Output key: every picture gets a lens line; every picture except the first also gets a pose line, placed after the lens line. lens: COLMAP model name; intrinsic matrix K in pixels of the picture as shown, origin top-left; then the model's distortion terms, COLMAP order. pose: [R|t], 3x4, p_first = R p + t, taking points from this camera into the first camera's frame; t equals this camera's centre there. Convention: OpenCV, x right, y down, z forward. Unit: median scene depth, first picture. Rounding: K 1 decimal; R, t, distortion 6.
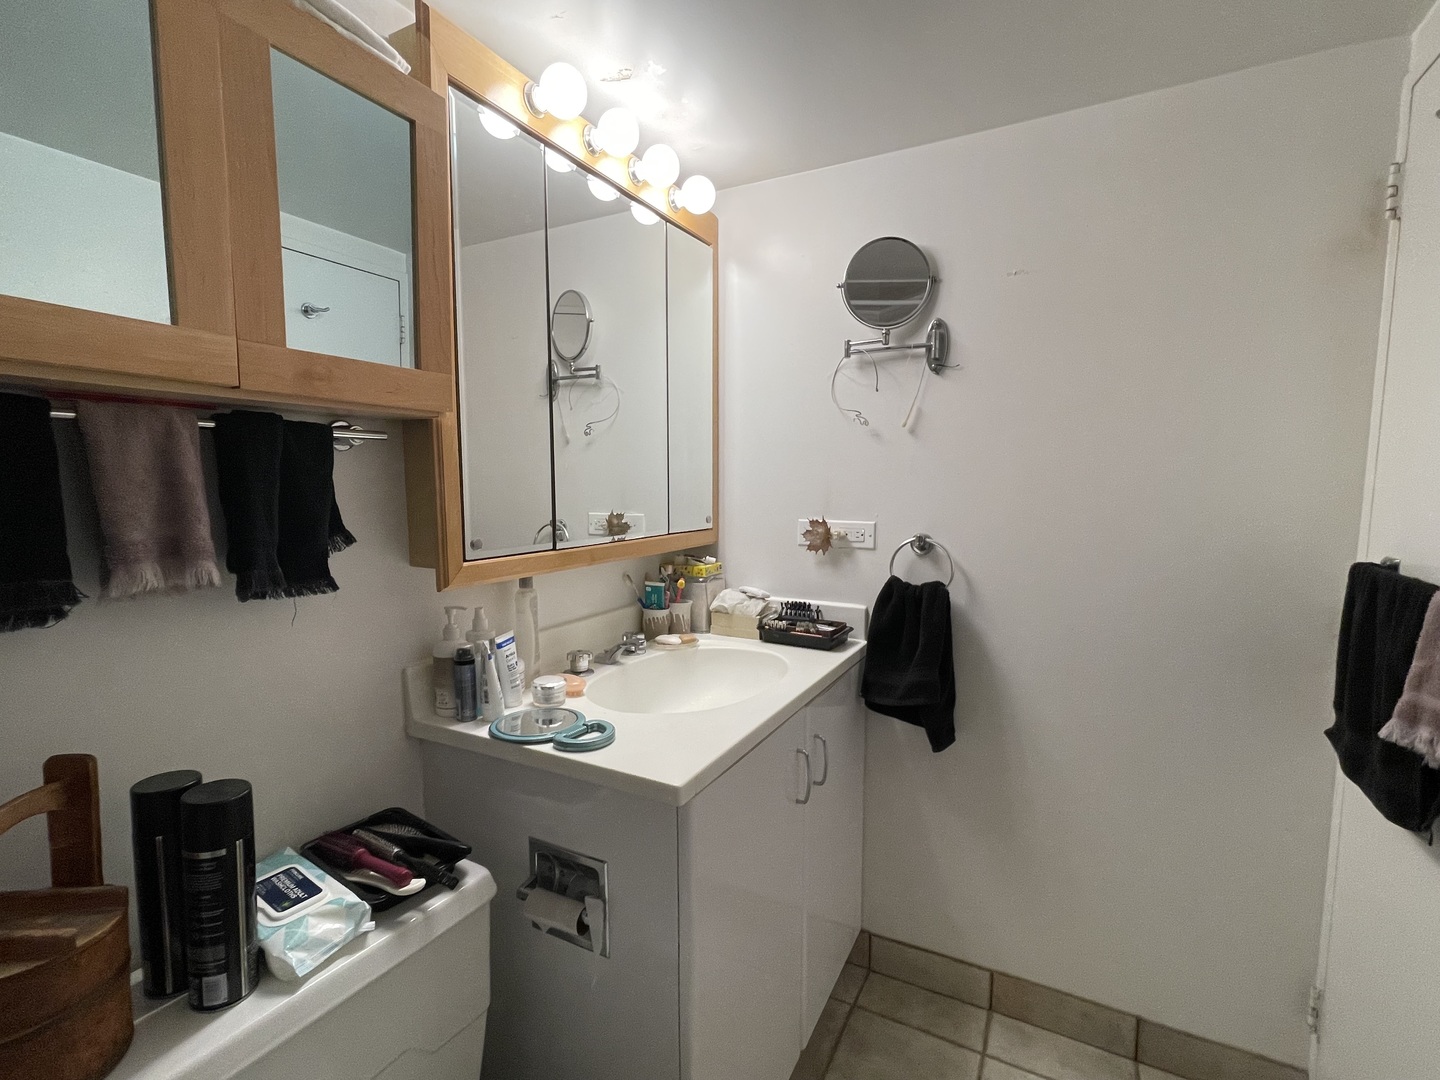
lens RADIAL K [[673.8, 0, 711.5], [0, 673.8, 546.4], [0, 0, 1]] dist [0.013076, -0.000390]
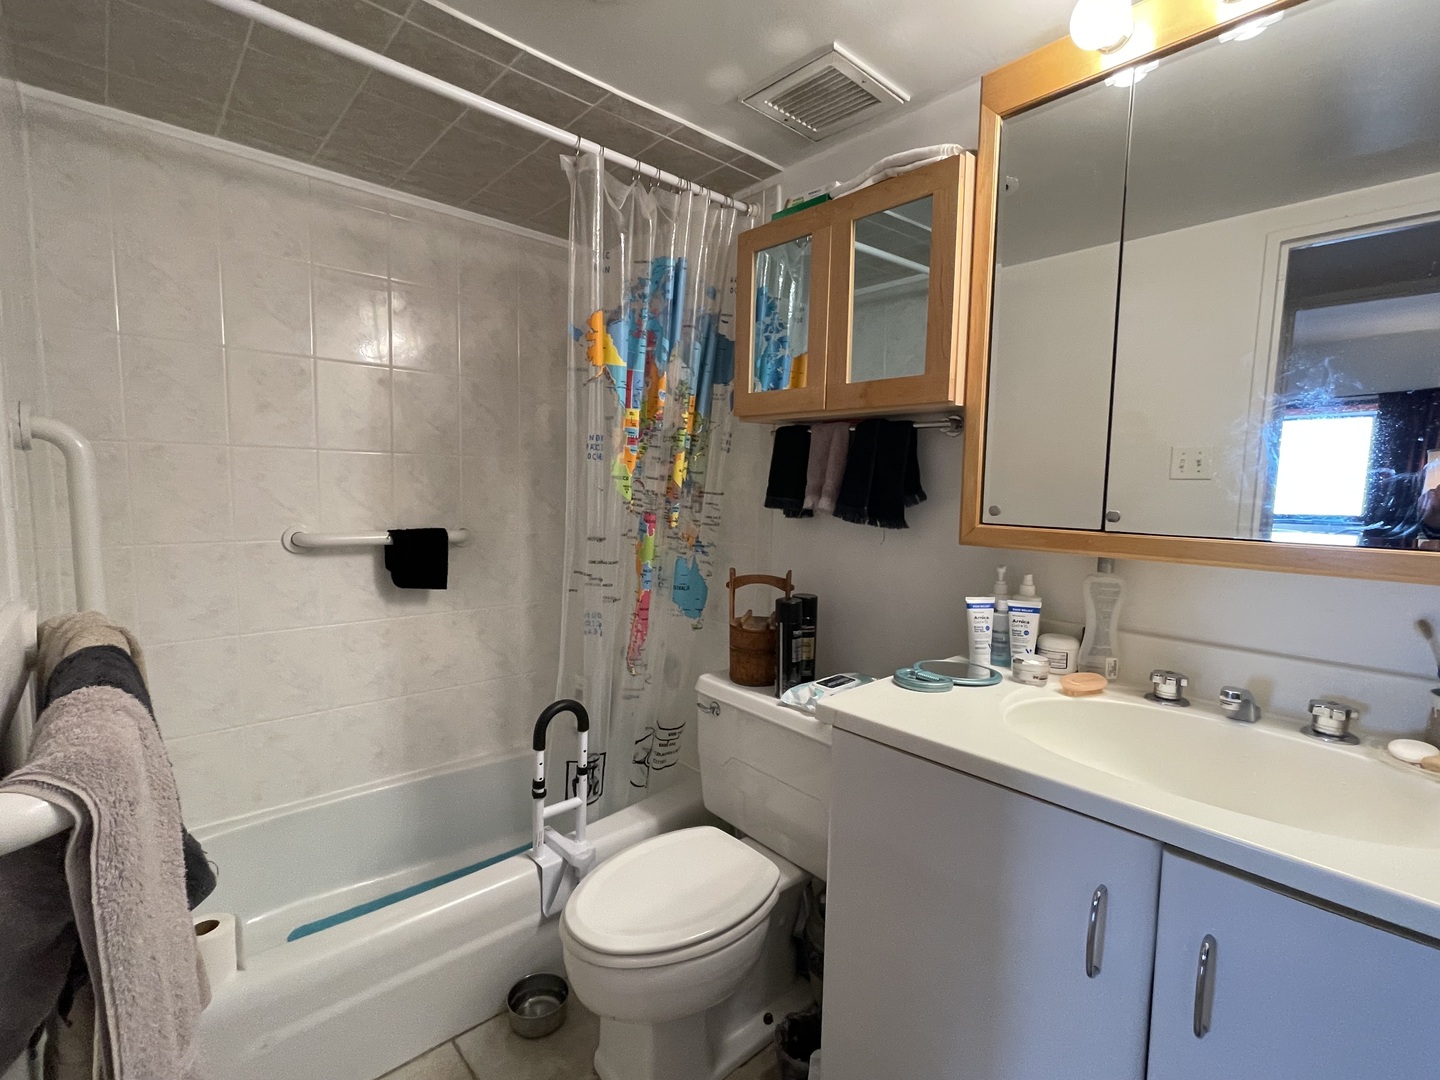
lens RADIAL K [[673.8, 0, 711.5], [0, 673.8, 546.4], [0, 0, 1]] dist [0.013076, -0.000390]
pose [[-0.346334, 0.084629, -0.934286, 1.008715], [-0.106098, 0.985999, 0.128643, -0.044726], [0.932092, 0.143679, -0.332506, 1.087651]]
